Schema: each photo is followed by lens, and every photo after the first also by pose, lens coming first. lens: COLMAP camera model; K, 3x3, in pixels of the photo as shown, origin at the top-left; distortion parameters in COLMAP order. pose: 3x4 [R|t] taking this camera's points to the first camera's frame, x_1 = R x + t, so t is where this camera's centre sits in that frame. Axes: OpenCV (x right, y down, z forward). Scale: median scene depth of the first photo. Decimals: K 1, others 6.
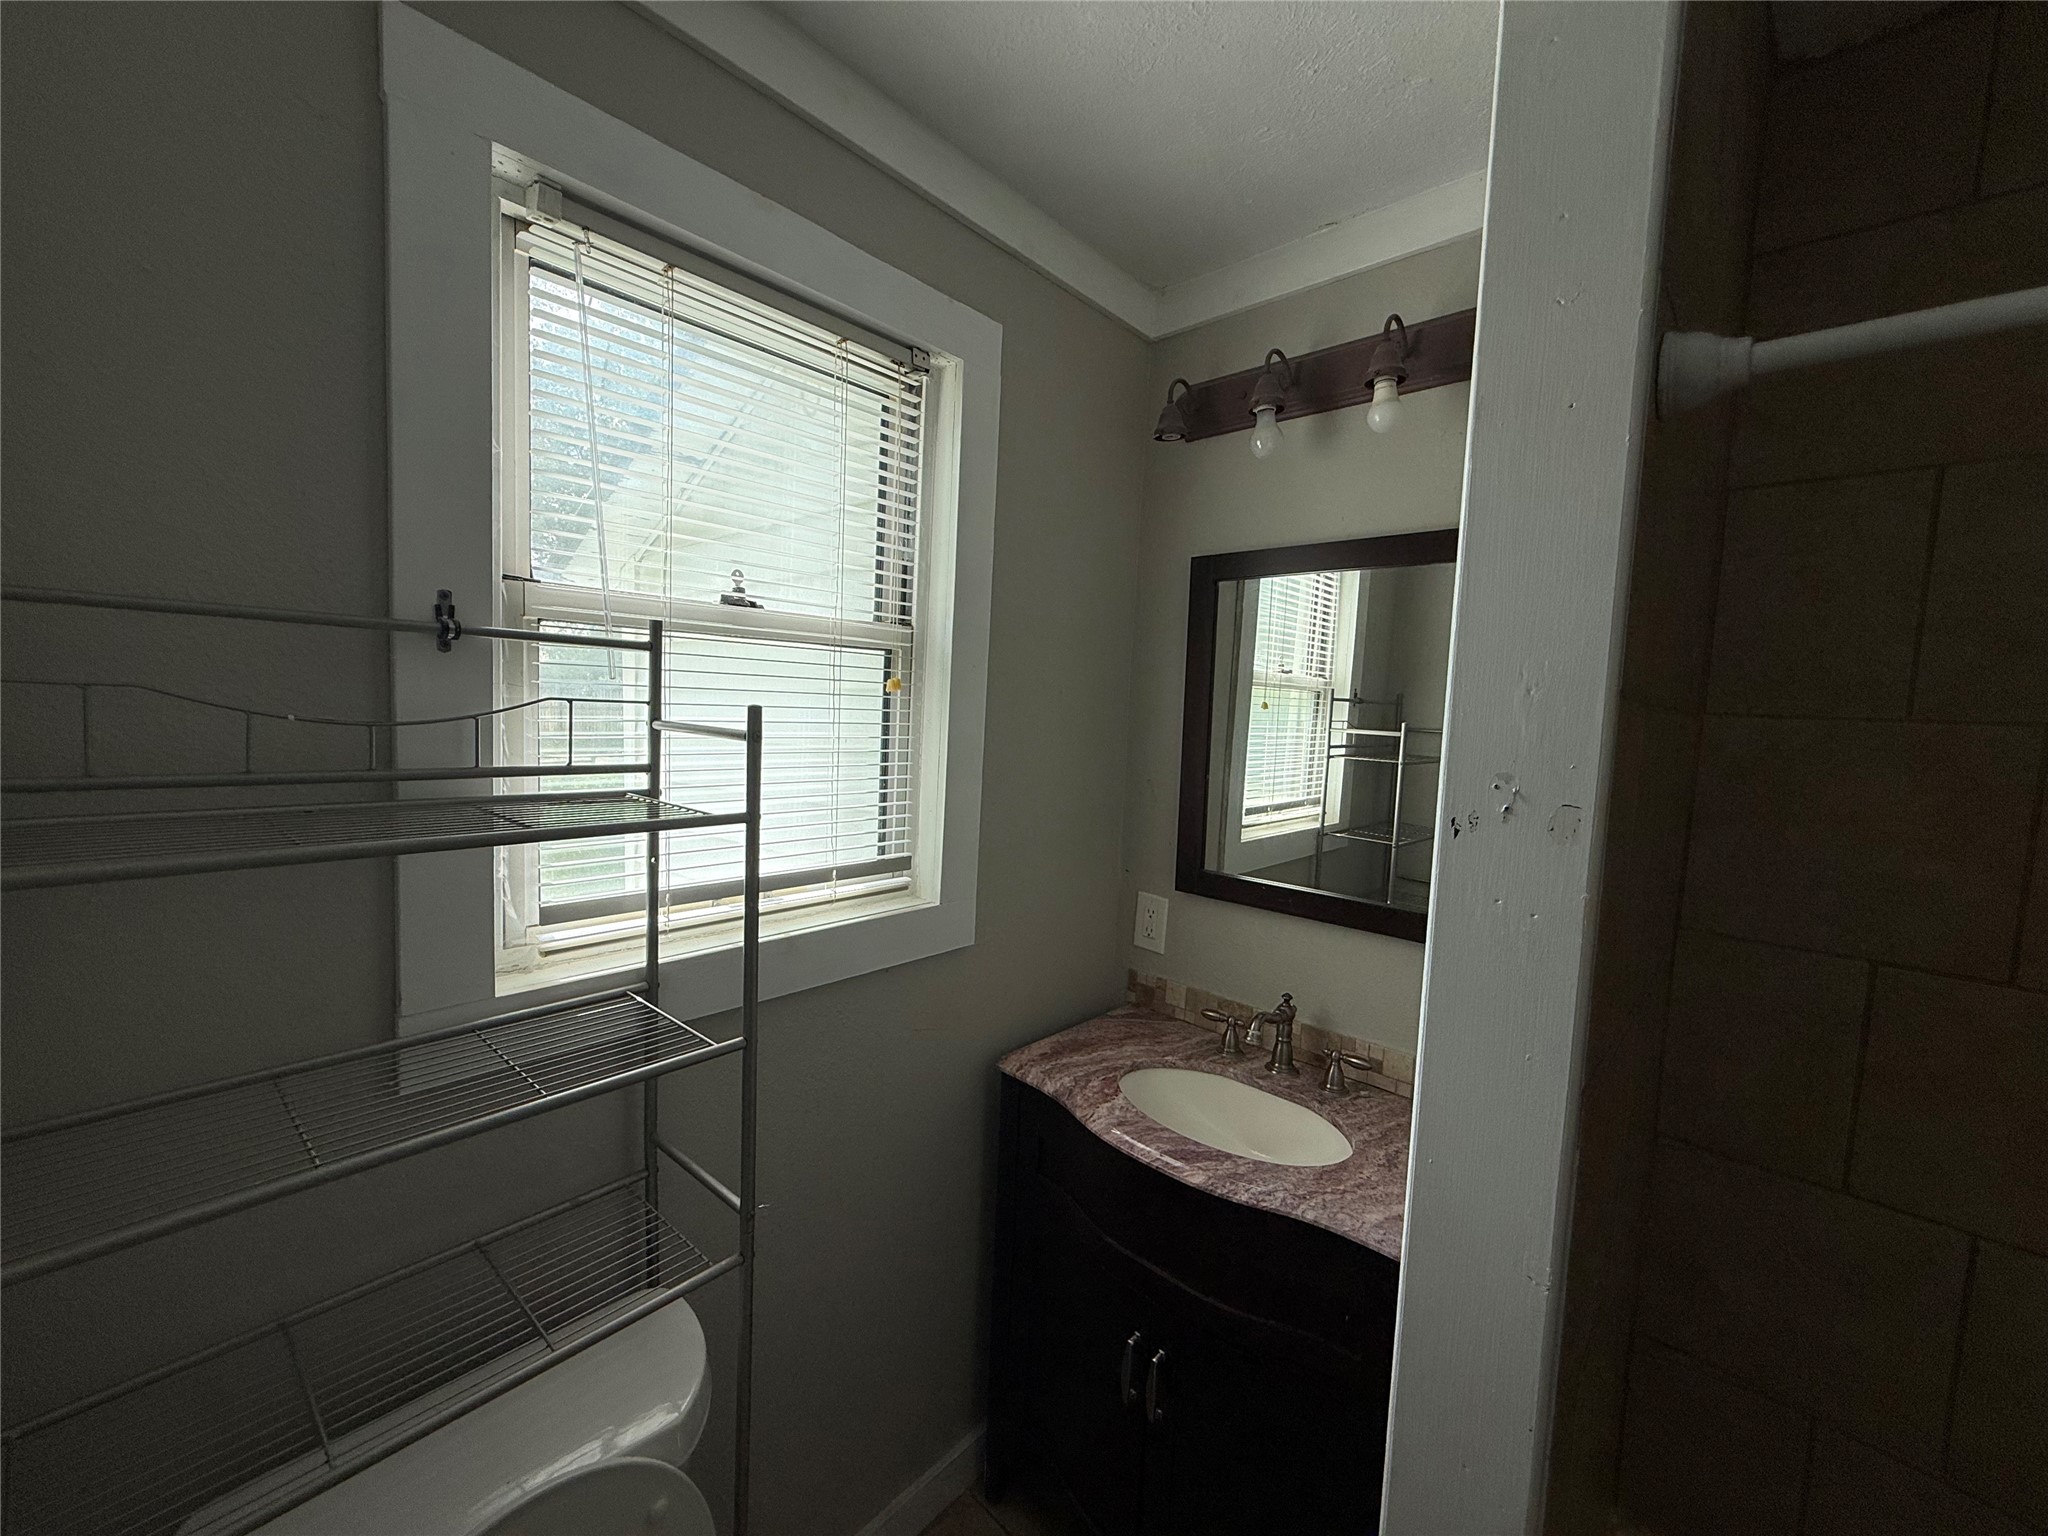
lens RADIAL K [[806.8, 0, 1022.3], [0, 806.8, 764.0], [0, 0, 1]] dist [0.000305, 0.000082]
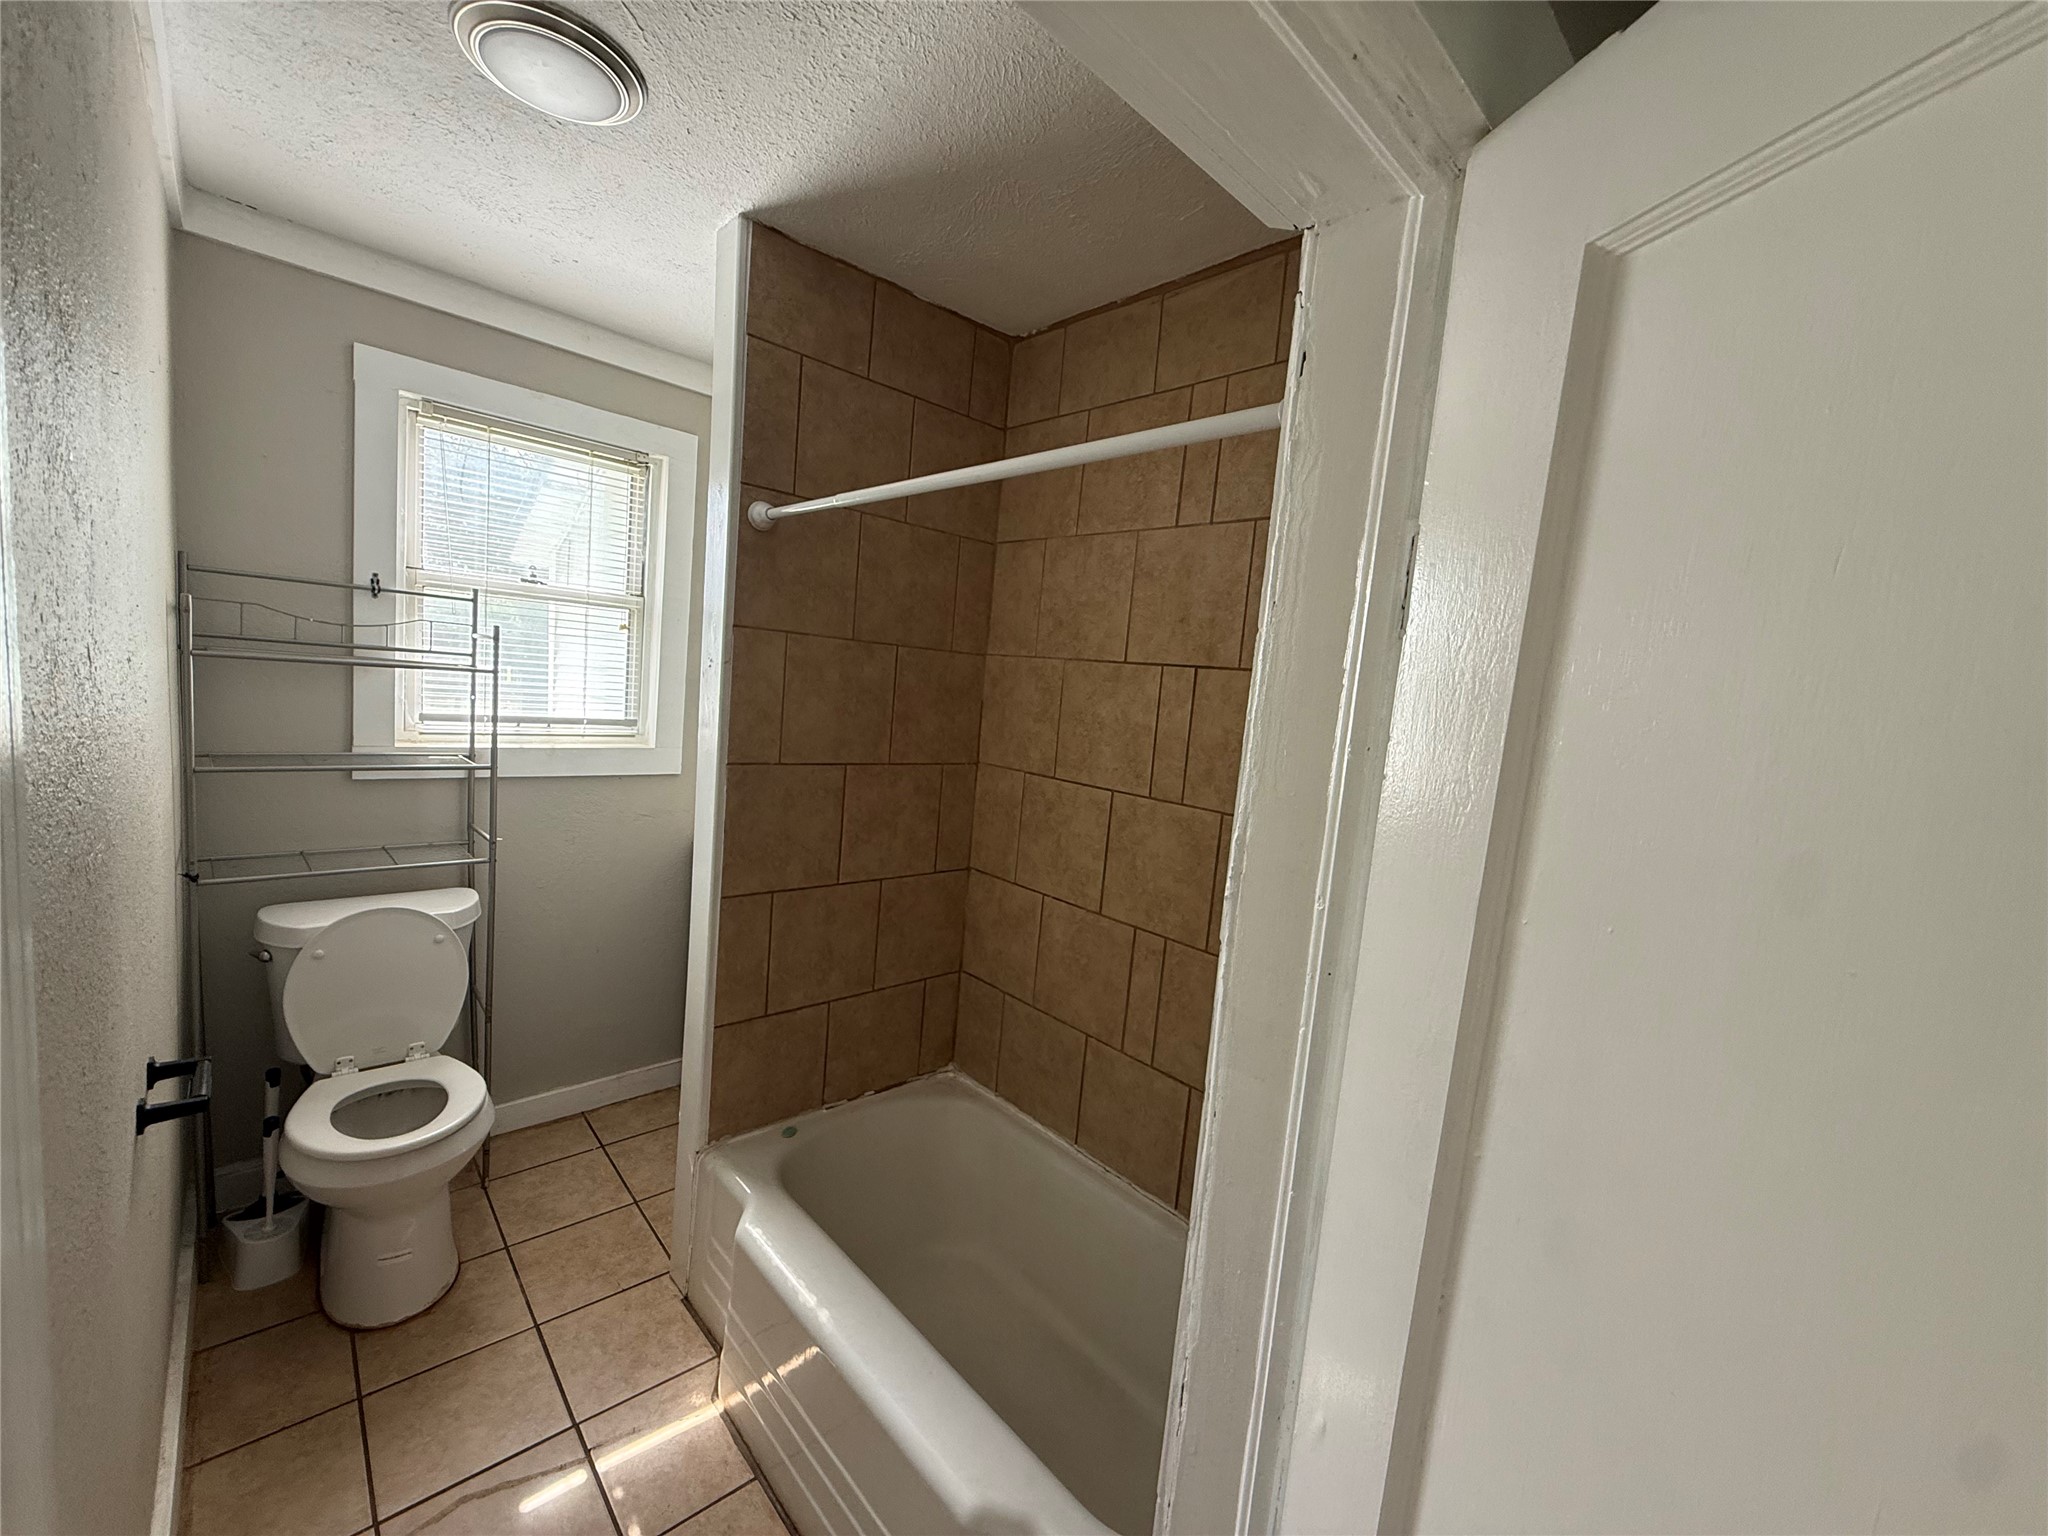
lens RADIAL K [[806.8, 0, 1022.3], [0, 806.8, 764.0], [0, 0, 1]] dist [0.000305, 0.000082]
pose [[0.996354, 0.051530, -0.067998, 1.292873], [-0.050146, 0.998502, 0.021901, 0.190513], [0.069024, -0.018412, 0.997445, -1.187965]]
